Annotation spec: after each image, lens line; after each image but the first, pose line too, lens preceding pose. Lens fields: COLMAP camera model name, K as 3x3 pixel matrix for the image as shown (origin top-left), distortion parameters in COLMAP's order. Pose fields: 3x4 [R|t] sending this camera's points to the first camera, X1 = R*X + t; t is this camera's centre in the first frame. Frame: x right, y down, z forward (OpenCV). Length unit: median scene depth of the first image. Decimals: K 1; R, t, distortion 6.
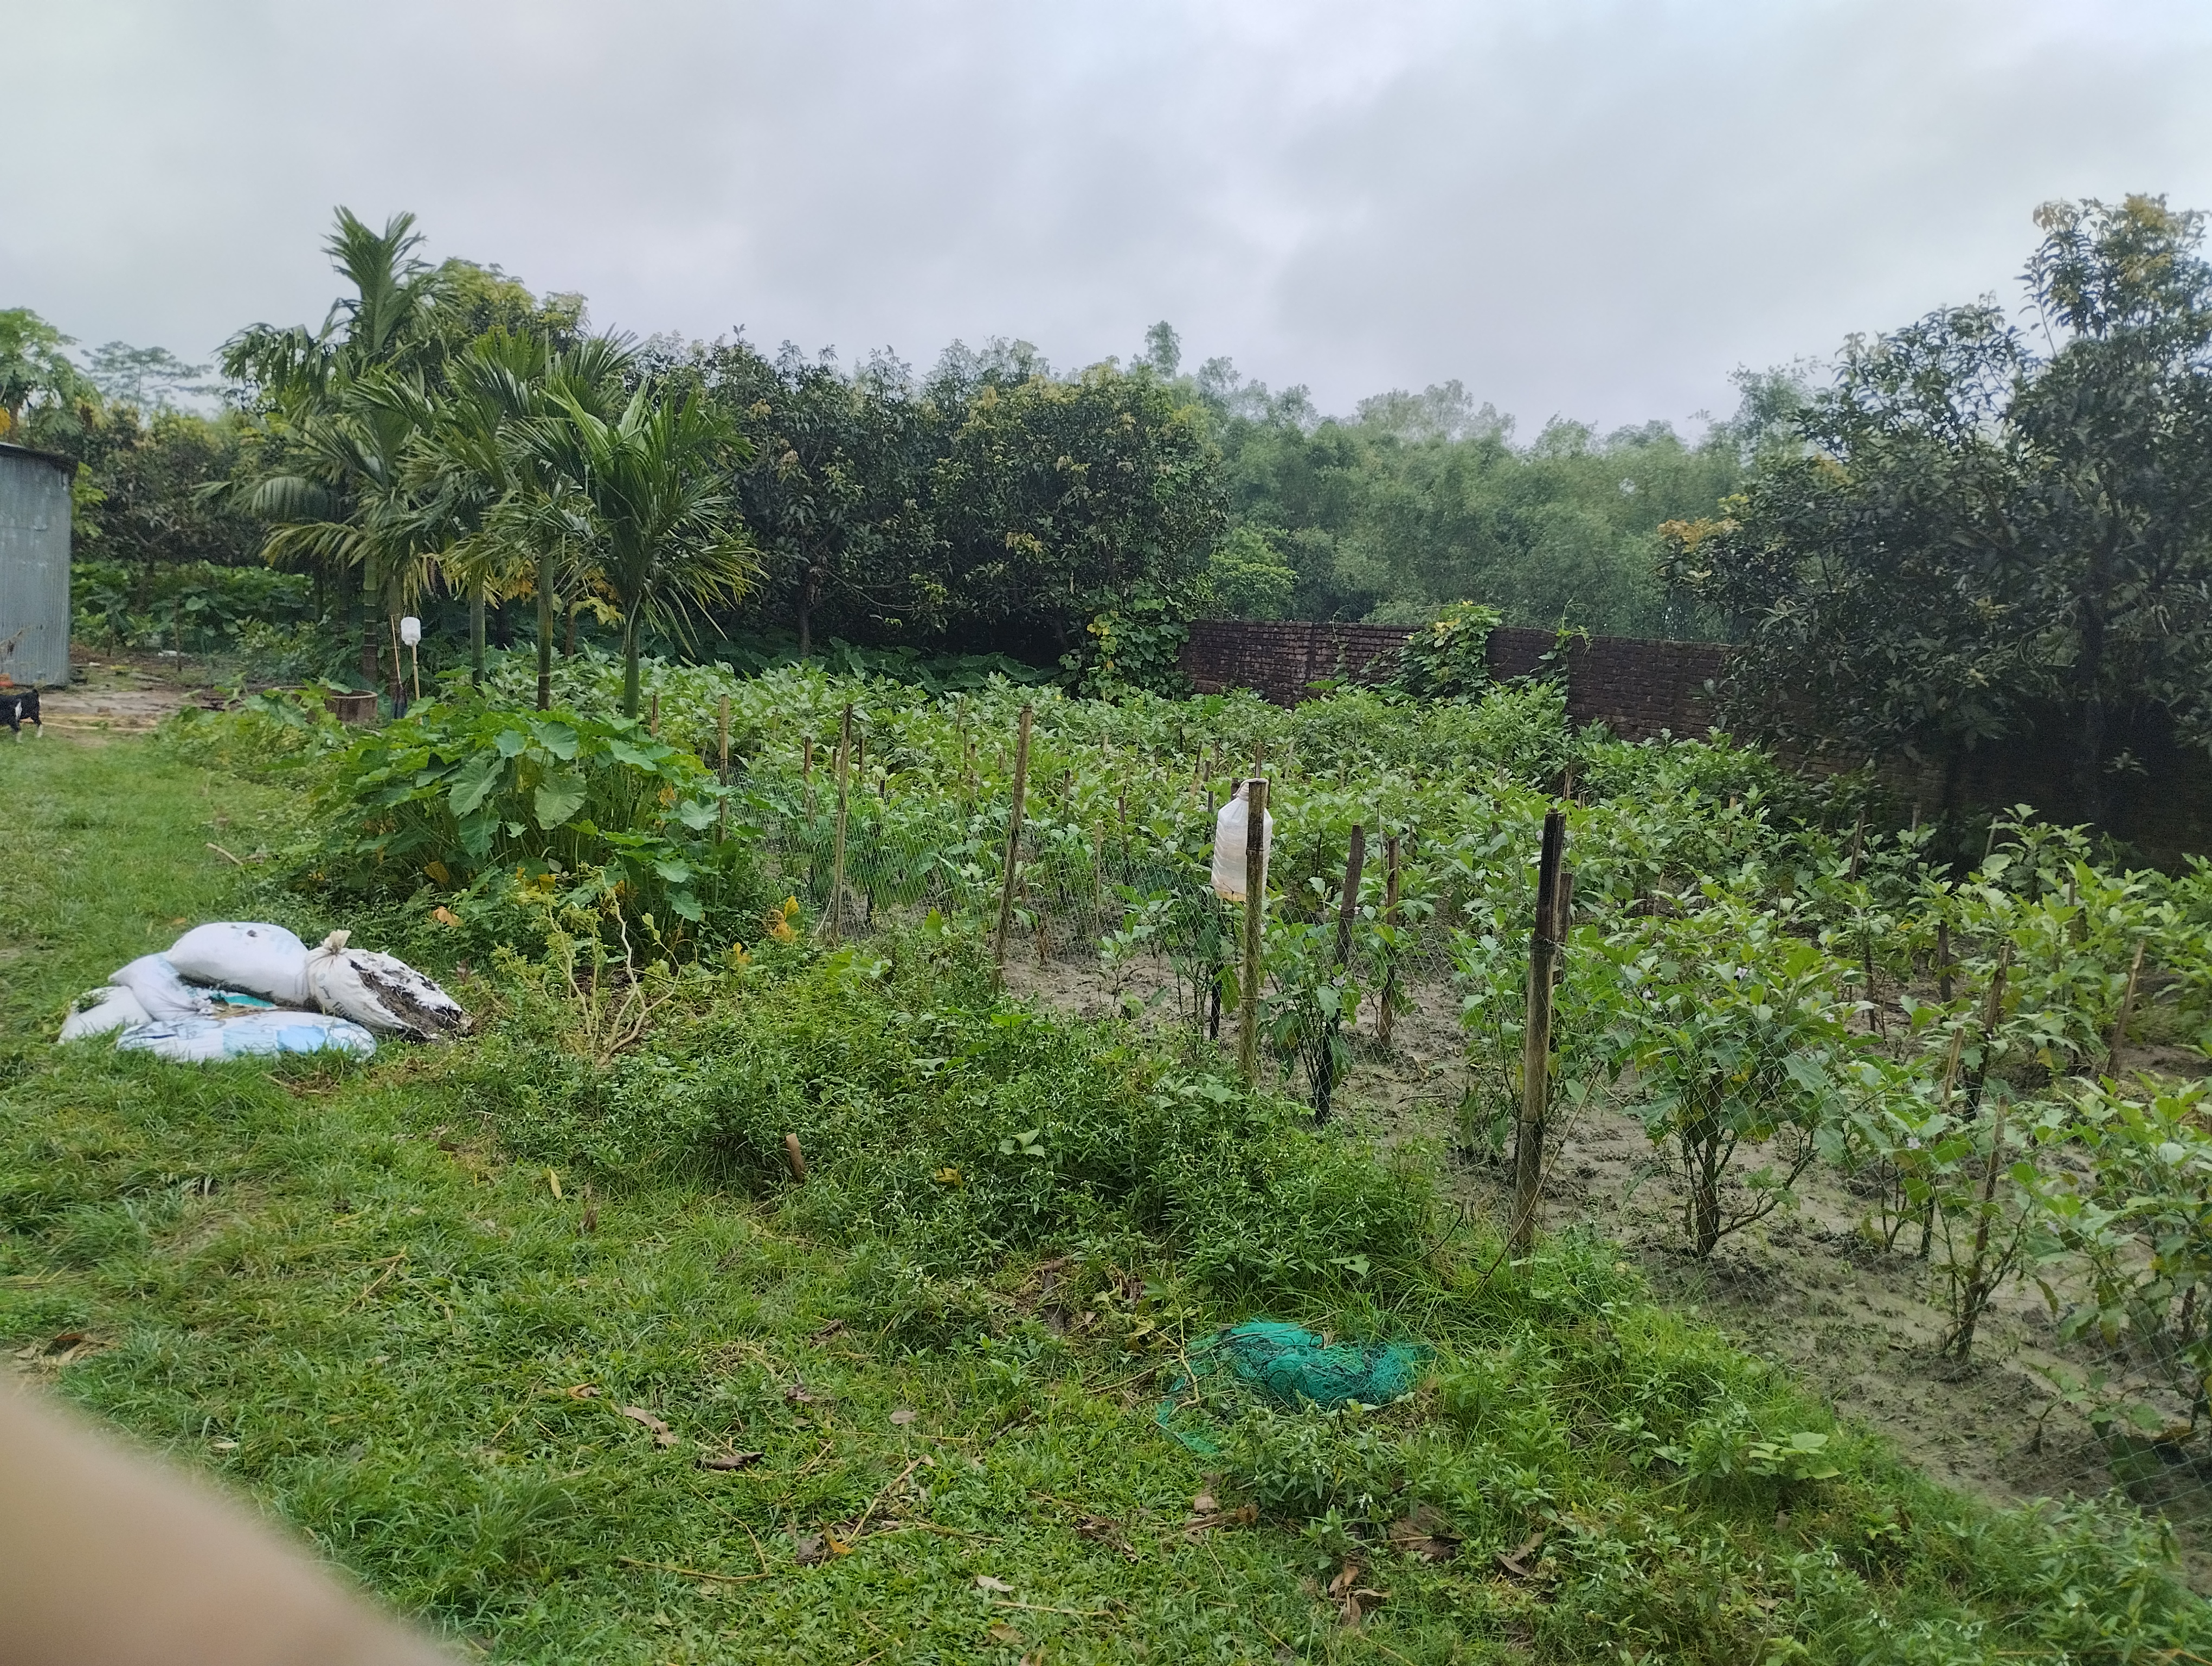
lens RADIAL K [[1765.9, 0, 1106.8], [0, 1765.9, 880.9], [0, 0, 1]] dist [0.049426, -0.077962]
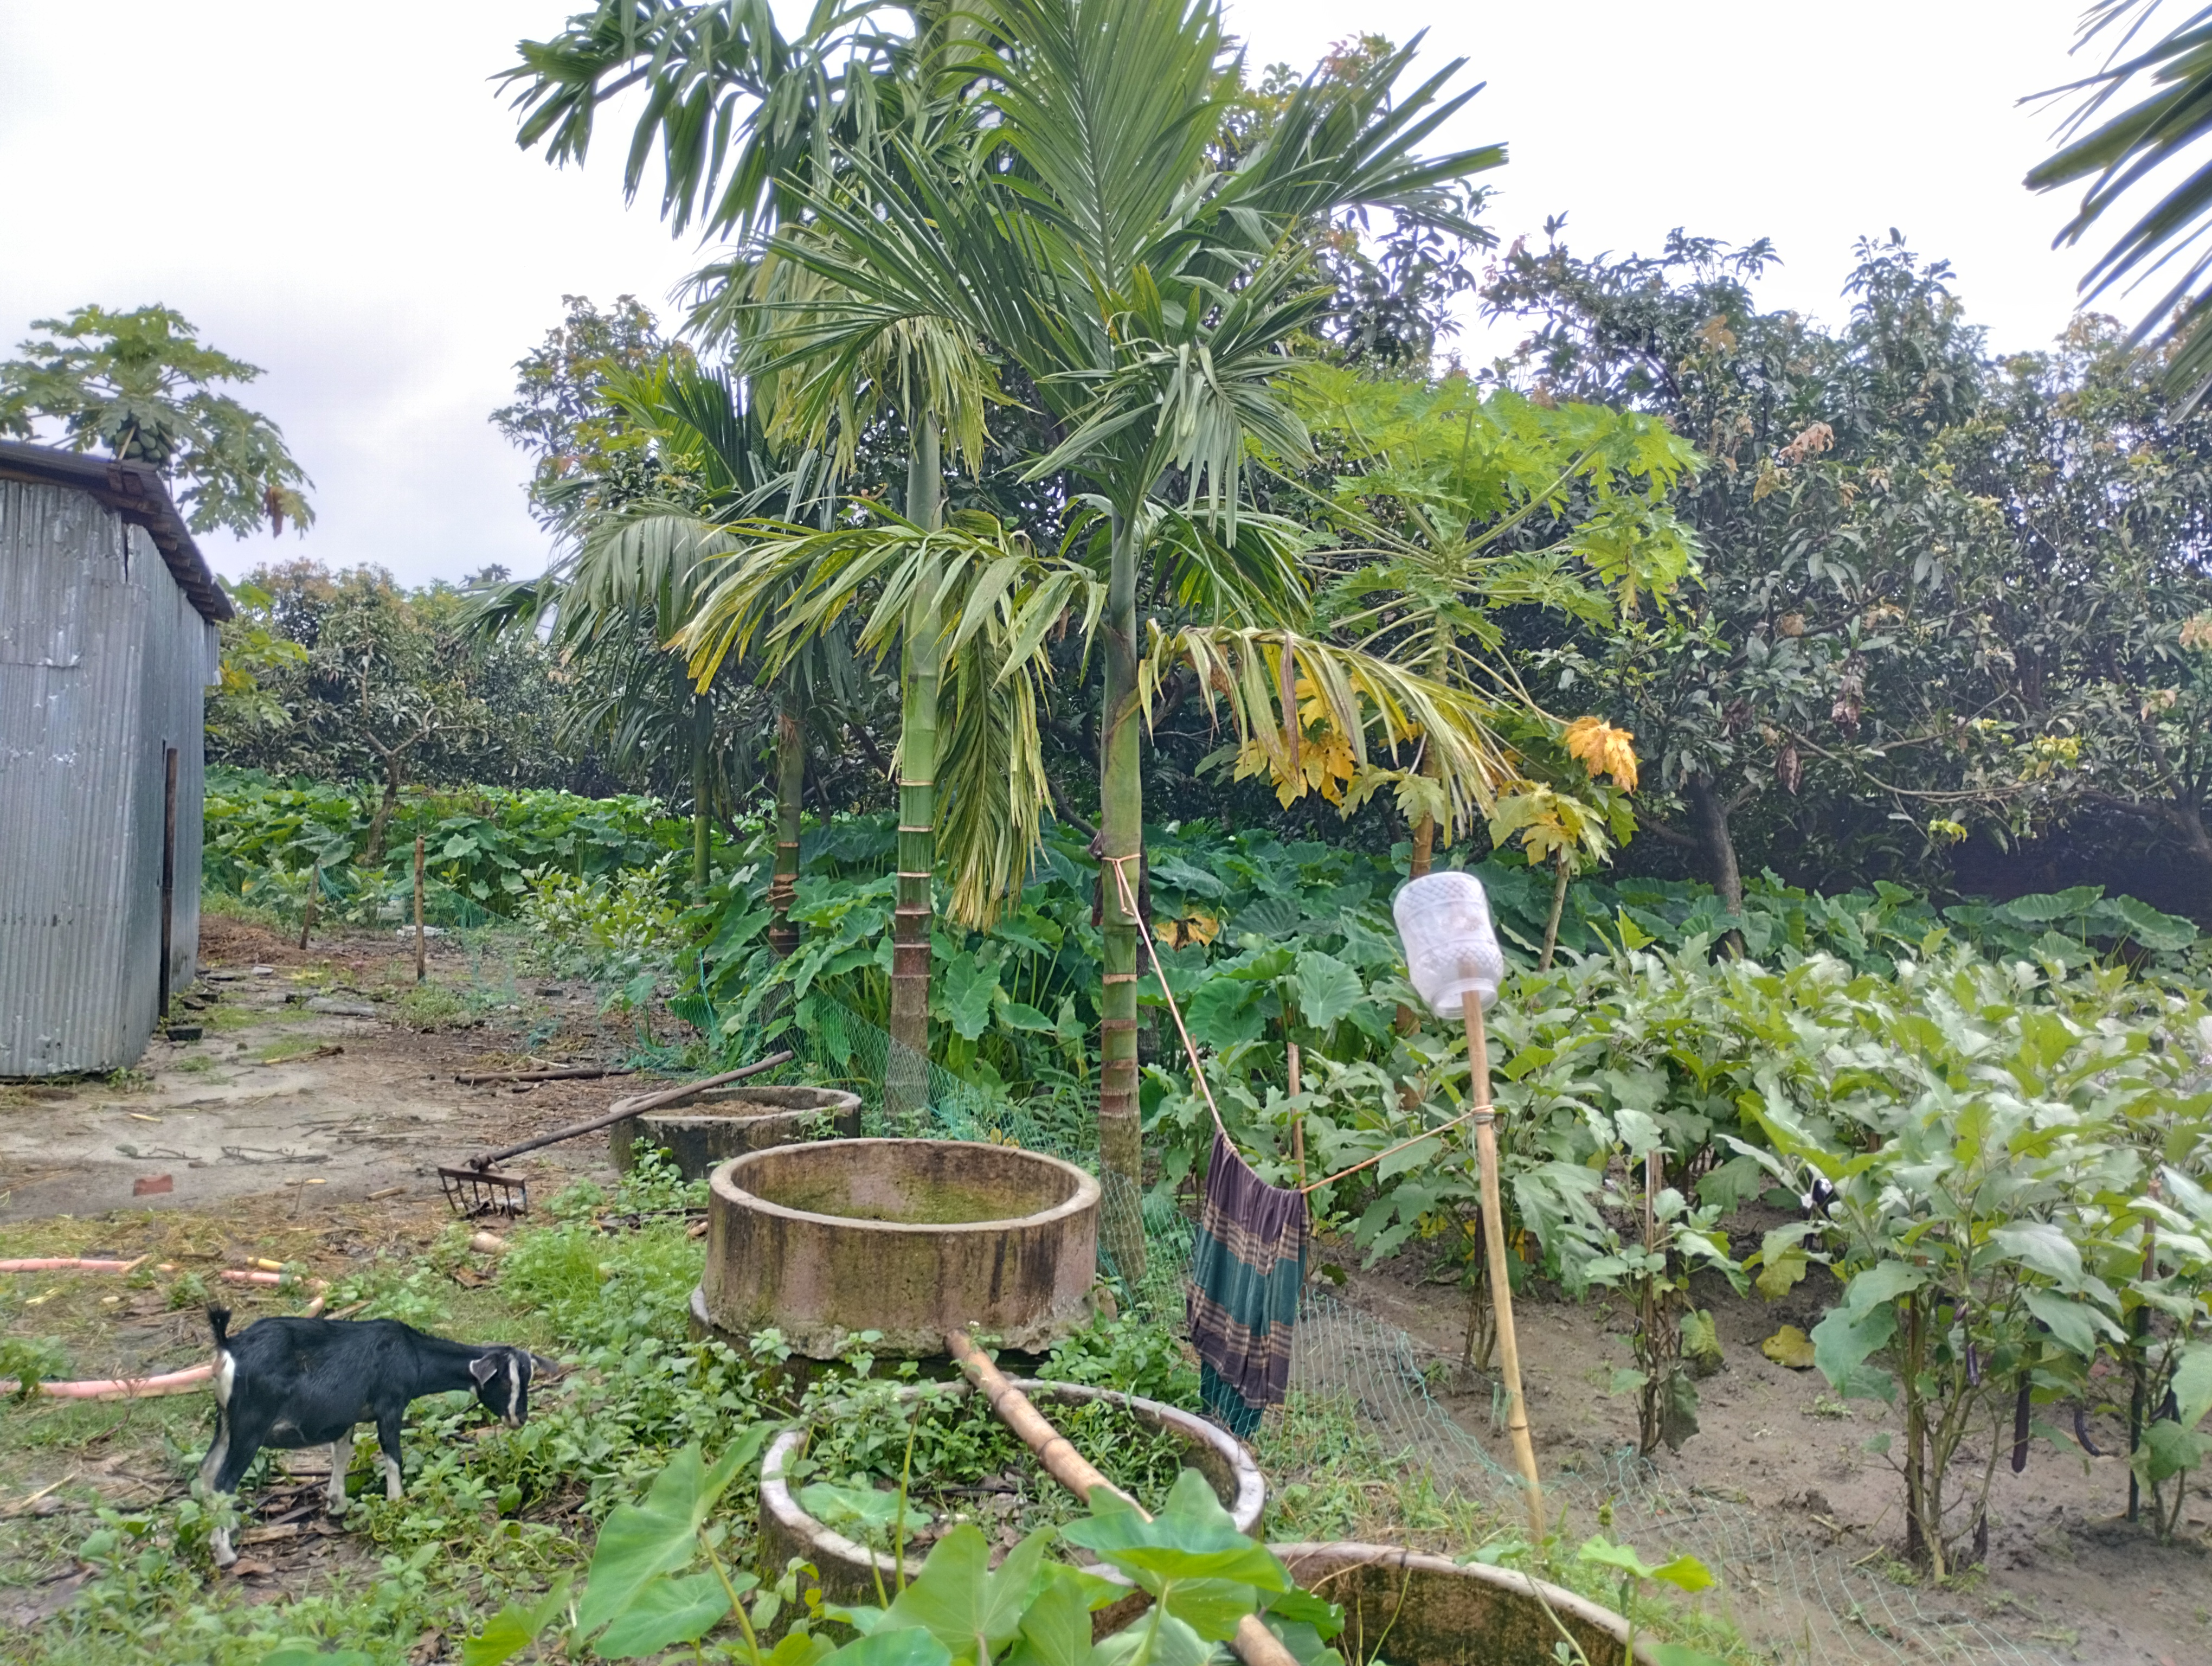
lens RADIAL K [[1849.0, 0, 1096.5], [0, 1849.0, 841.9], [0, 0, 1]] dist [0.077676, -0.083665]
pose [[0.988946, -0.035318, -0.144008, -0.207816], [0.014463, 0.989563, -0.143373, -0.063585], [0.147569, 0.139706, 0.979135, 0.413746]]
